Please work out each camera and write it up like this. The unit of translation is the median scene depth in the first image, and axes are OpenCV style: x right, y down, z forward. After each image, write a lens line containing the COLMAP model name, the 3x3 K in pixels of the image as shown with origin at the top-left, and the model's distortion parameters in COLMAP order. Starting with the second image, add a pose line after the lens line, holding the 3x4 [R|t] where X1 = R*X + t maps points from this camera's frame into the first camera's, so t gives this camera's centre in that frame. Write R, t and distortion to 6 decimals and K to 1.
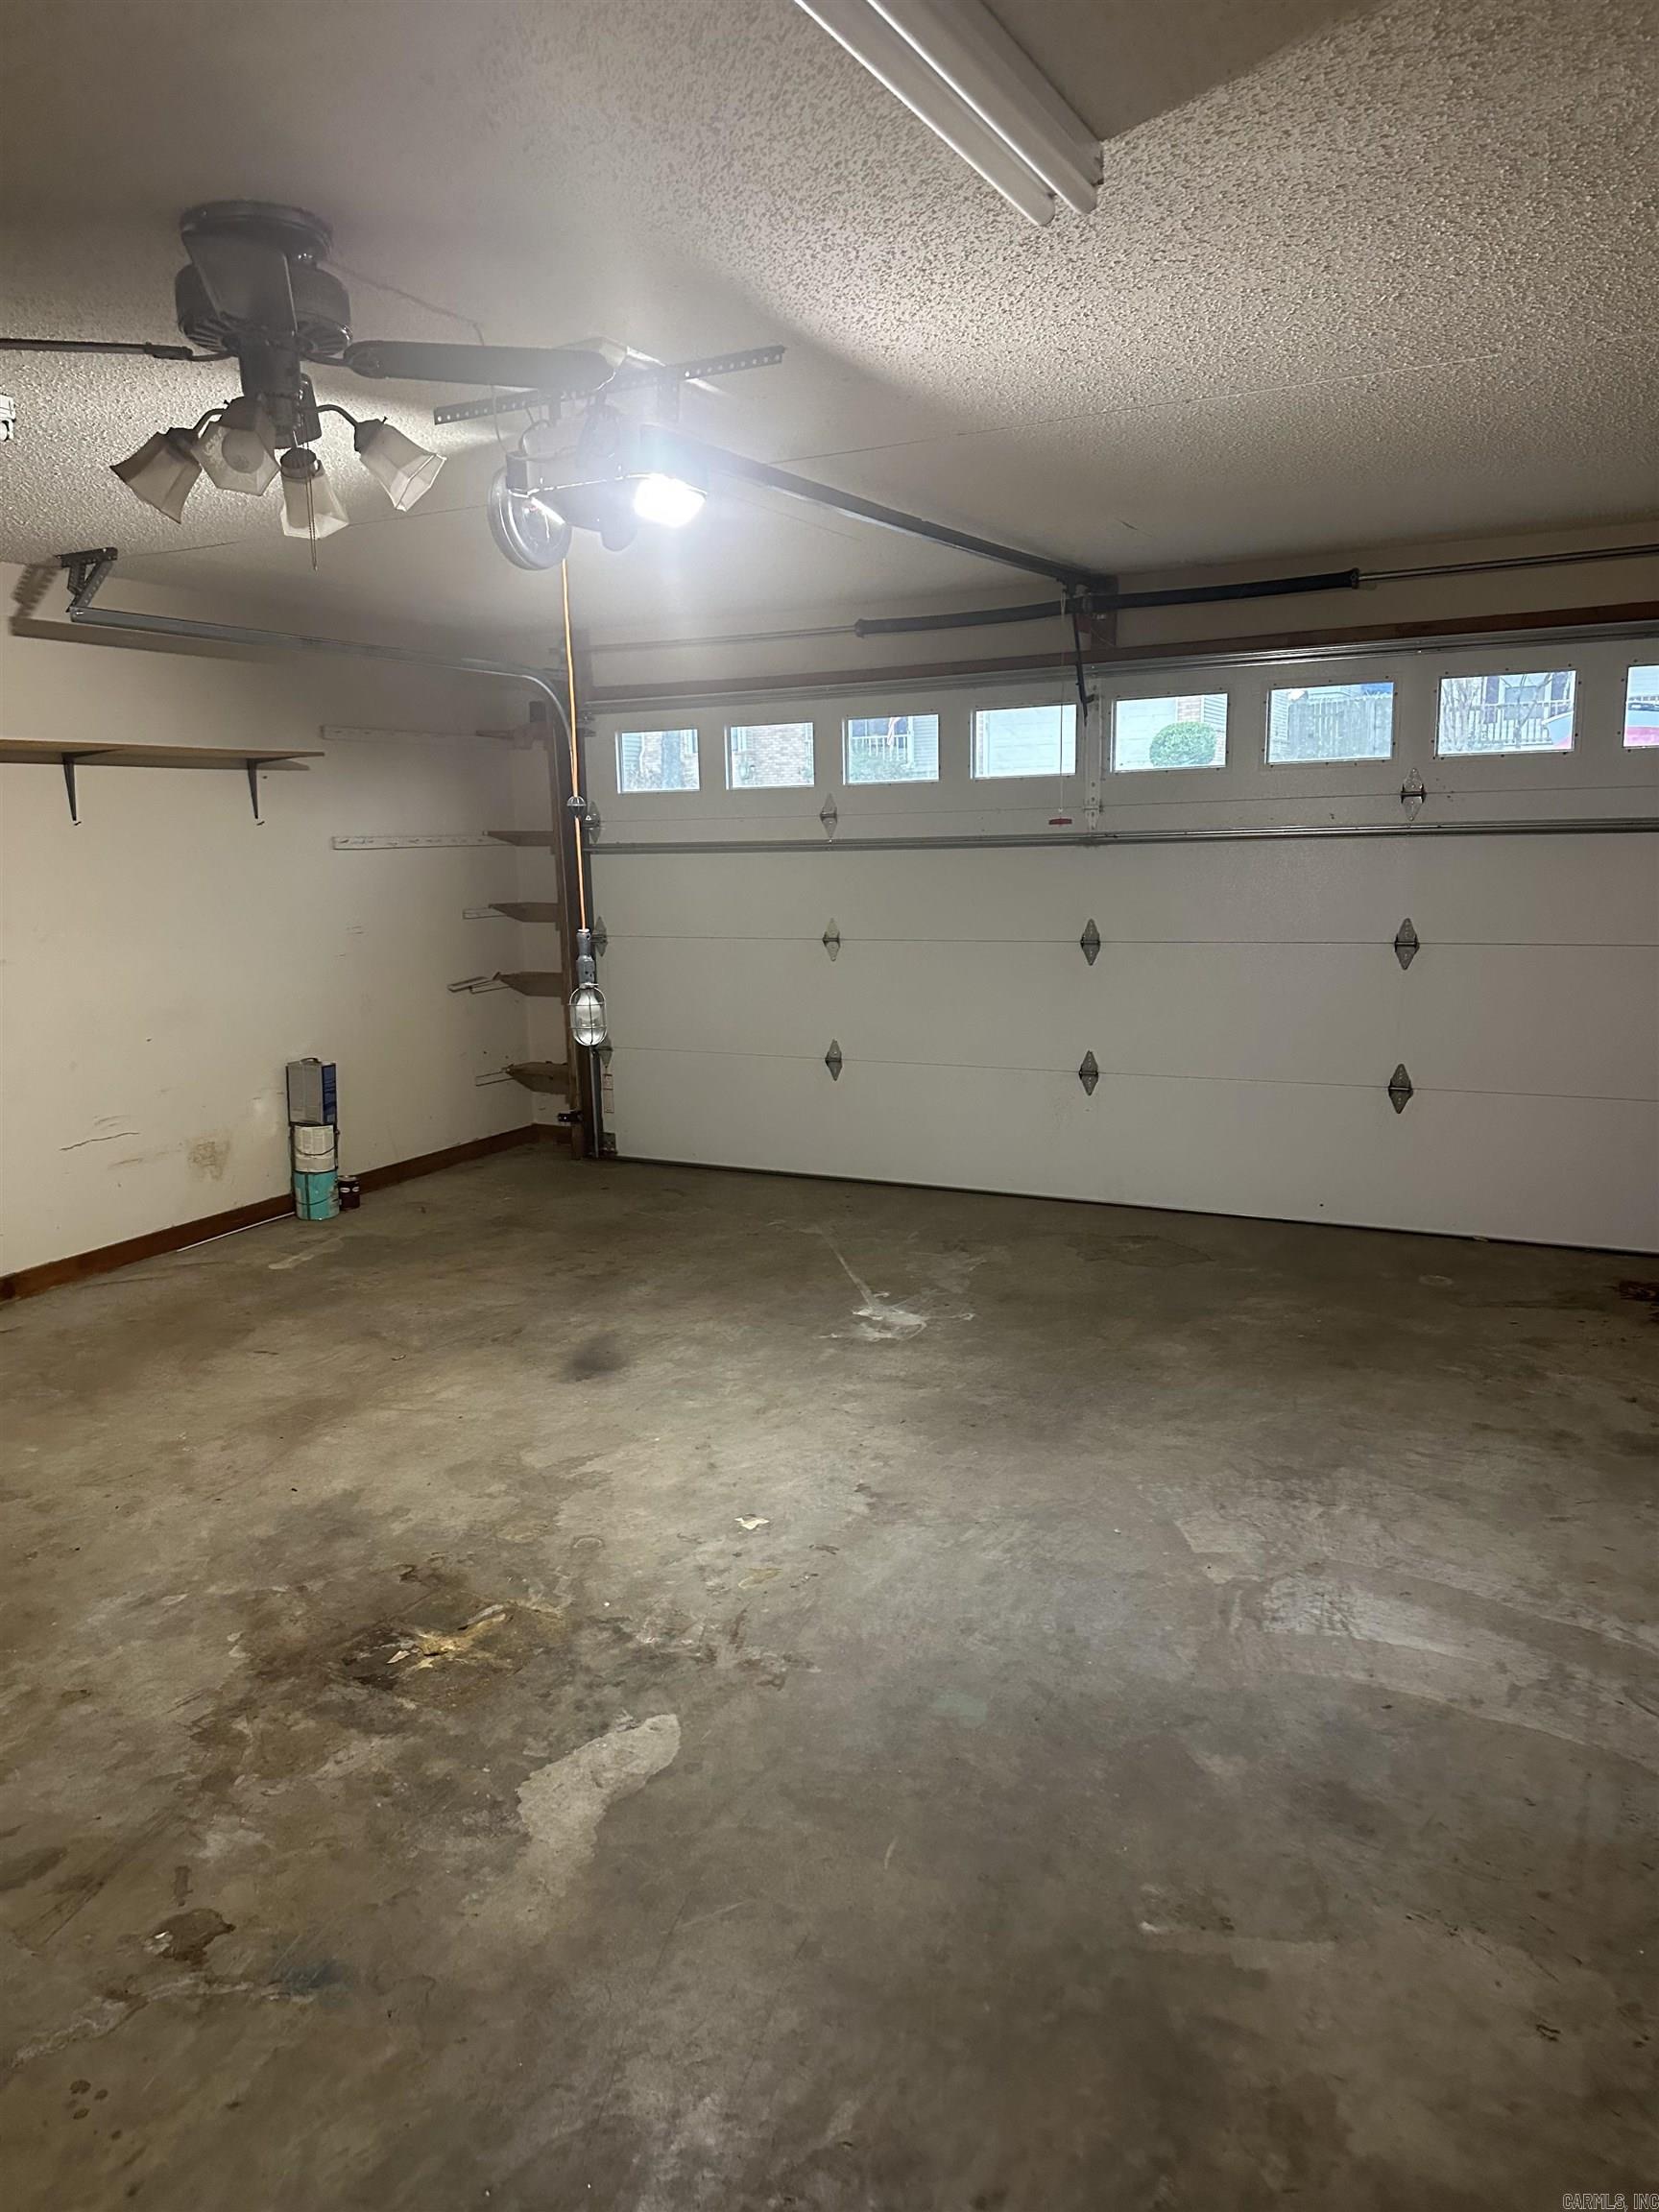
lens RADIAL K [[1558.2, 0, 829.5], [0, 1558.2, 1106.0], [0, 0, 1]] dist [0.094391, -0.119172]
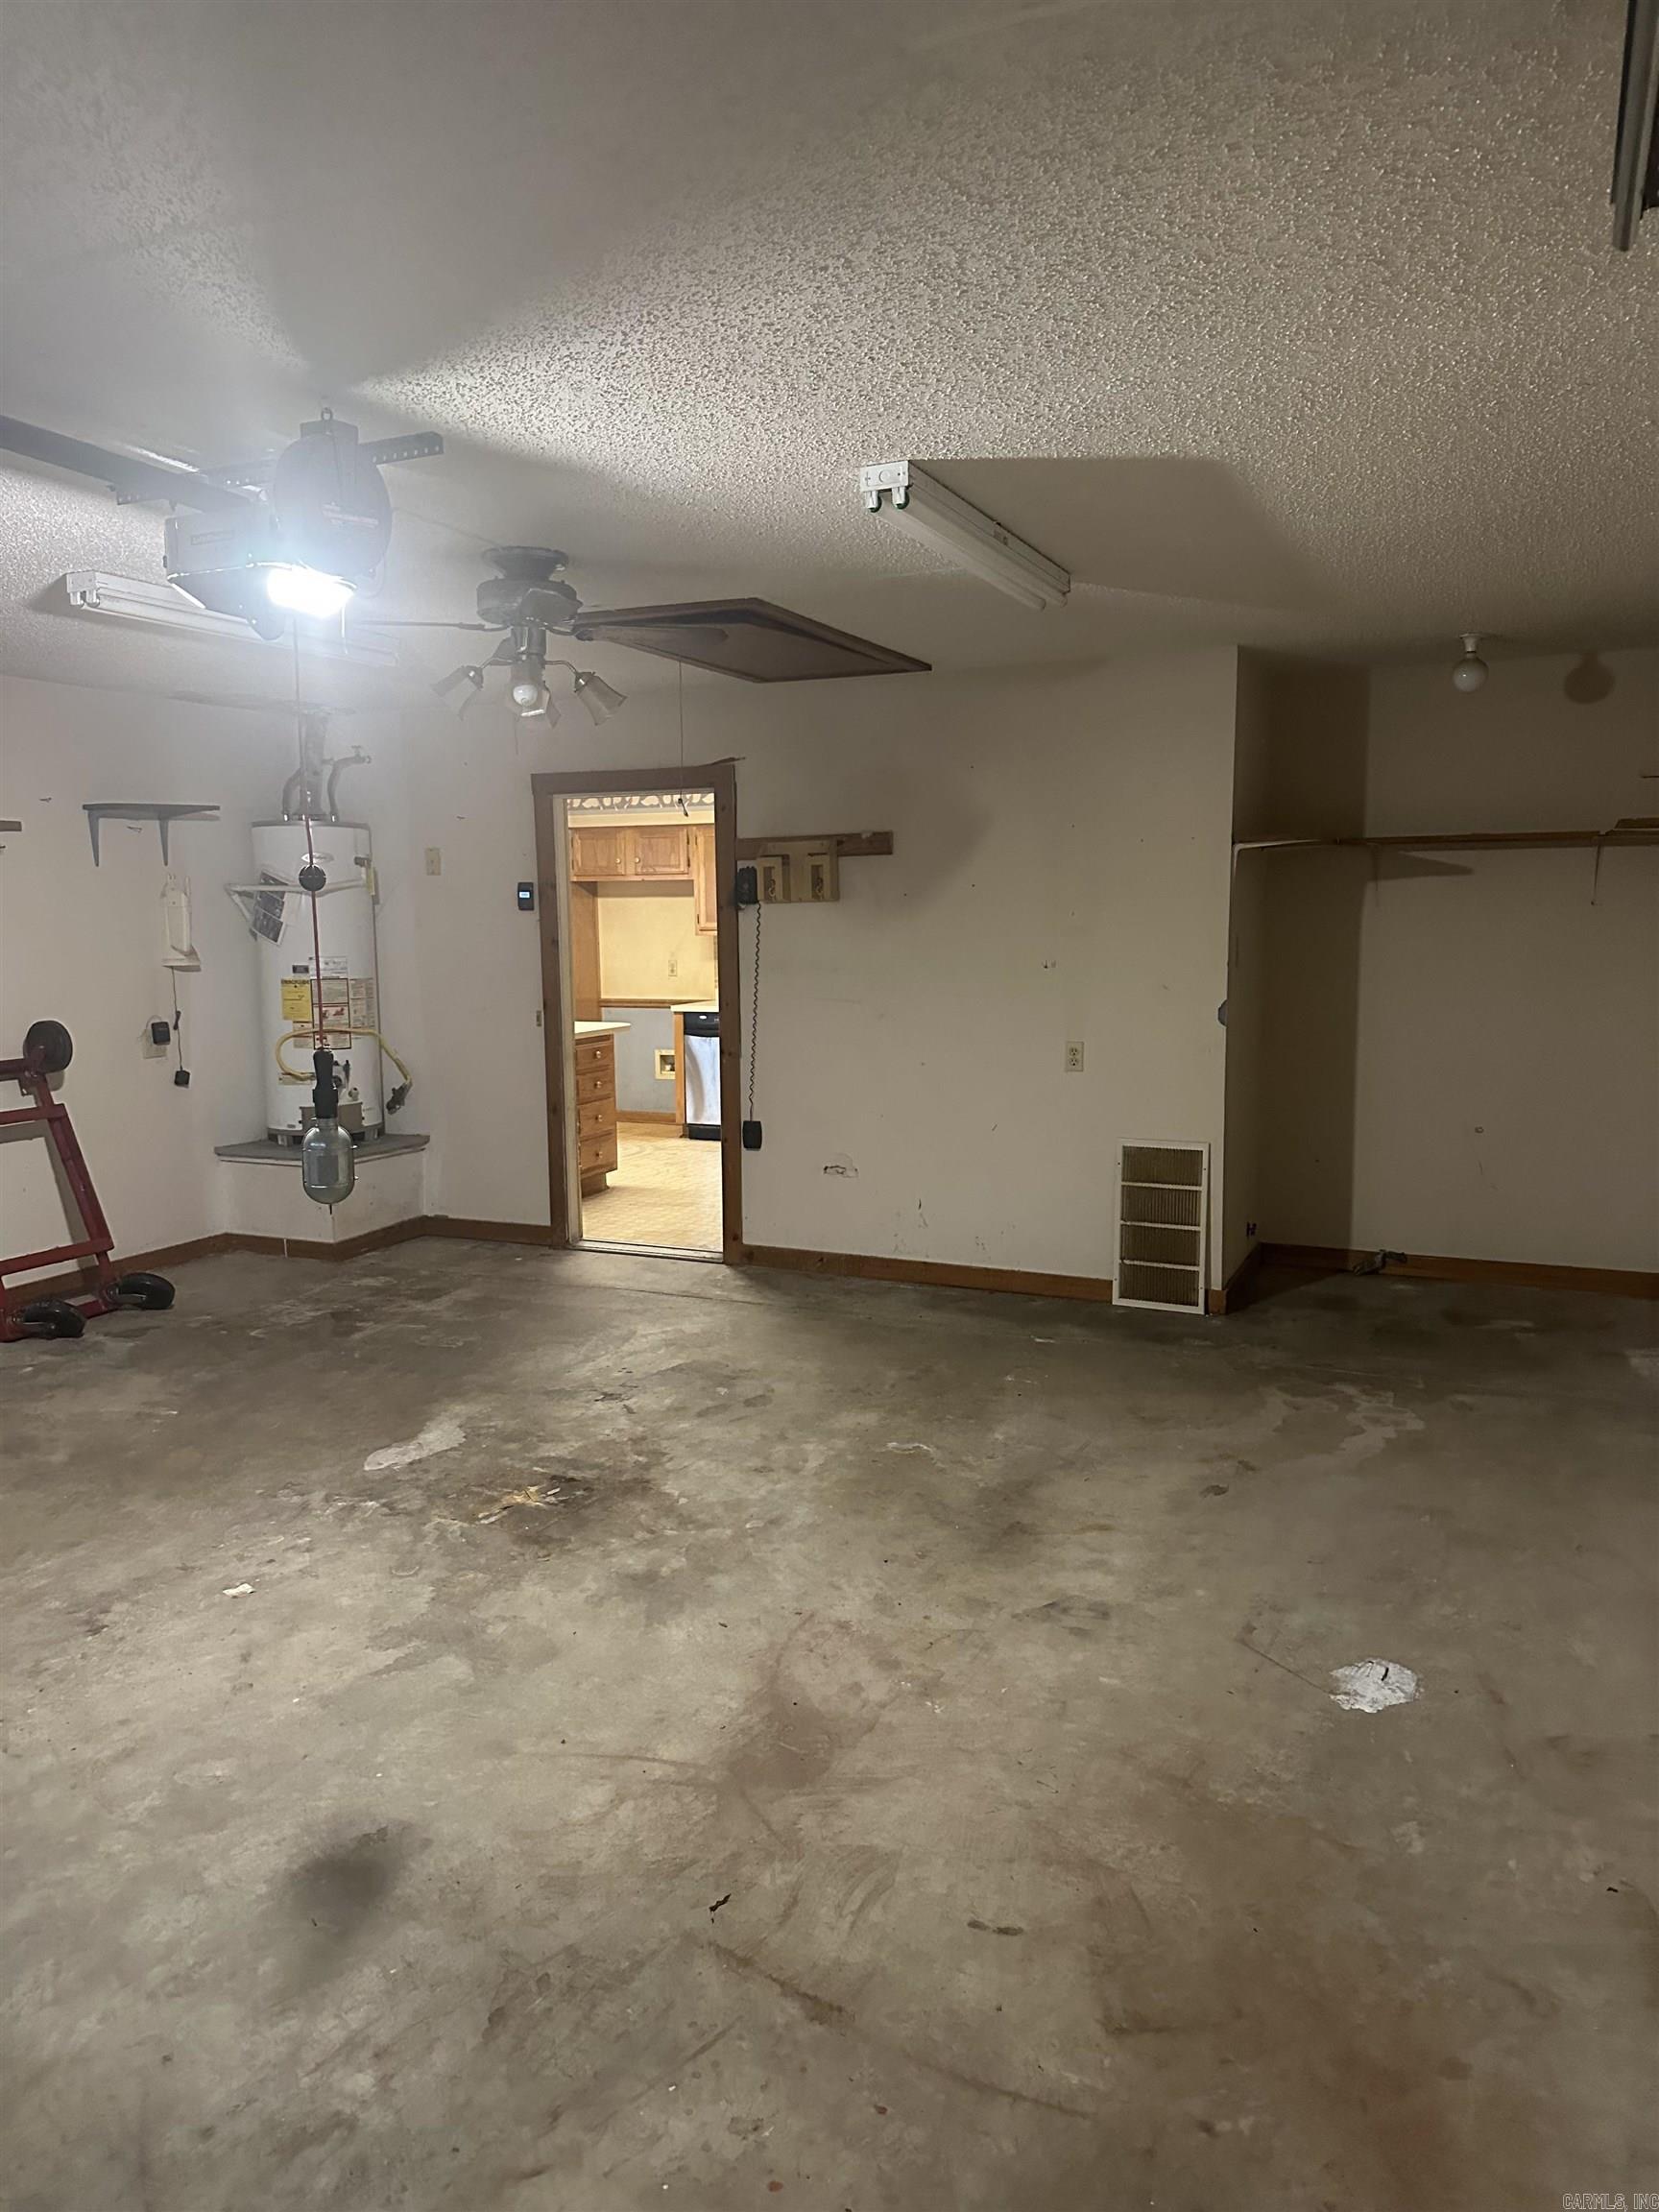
lens RADIAL K [[1533.5, 0, 829.5], [0, 1533.5, 1106.0], [0, 0, 1]] dist [-0.146964, 0.062892]
pose [[-0.998686, 0.022429, -0.046077, -0.402093], [0.007285, 0.952138, 0.305581, -0.323479], [0.050726, 0.304844, -0.951050, 1.890112]]
